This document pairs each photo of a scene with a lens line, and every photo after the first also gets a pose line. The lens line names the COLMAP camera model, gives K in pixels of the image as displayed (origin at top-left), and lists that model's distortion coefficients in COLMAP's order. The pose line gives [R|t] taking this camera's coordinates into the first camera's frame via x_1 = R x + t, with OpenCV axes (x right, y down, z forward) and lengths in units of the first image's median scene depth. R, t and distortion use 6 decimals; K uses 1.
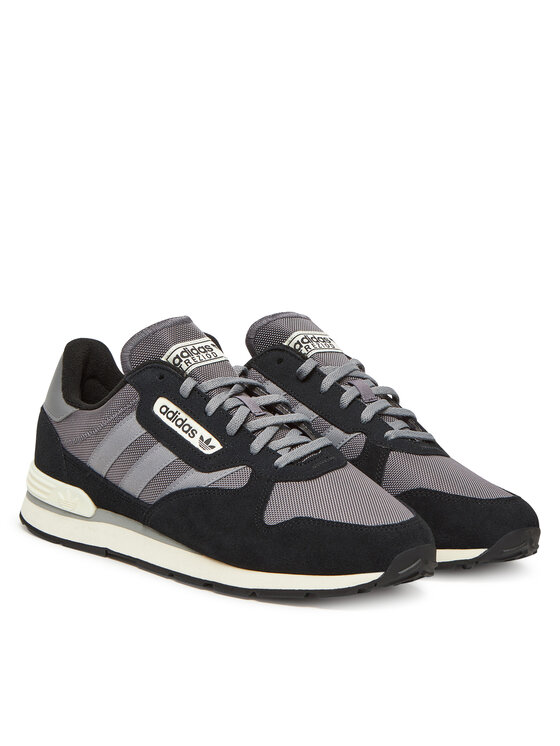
lens RADIAL K [[1567.5, 0, 280.8], [0, 1567.5, 373.0], [0, 0, 1]] dist [0.054569, 0.000000]
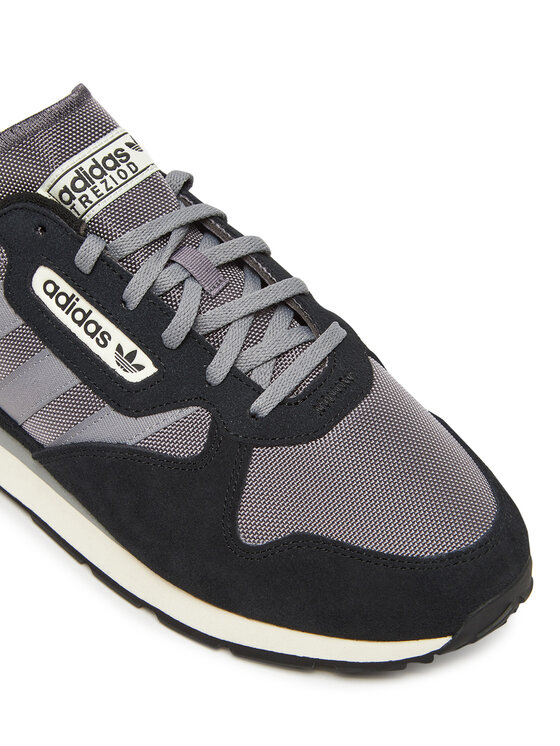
lens RADIAL K [[1443.3, 0, 278.6], [0, 1443.3, 373.0], [0, 0, 1]] dist [-0.084484, 0.000000]
pose [[0.998804, -0.041340, 0.026101, -0.006959], [0.025391, 0.894849, 0.445647, -0.180789], [-0.041780, -0.444451, 0.894828, 0.522210]]
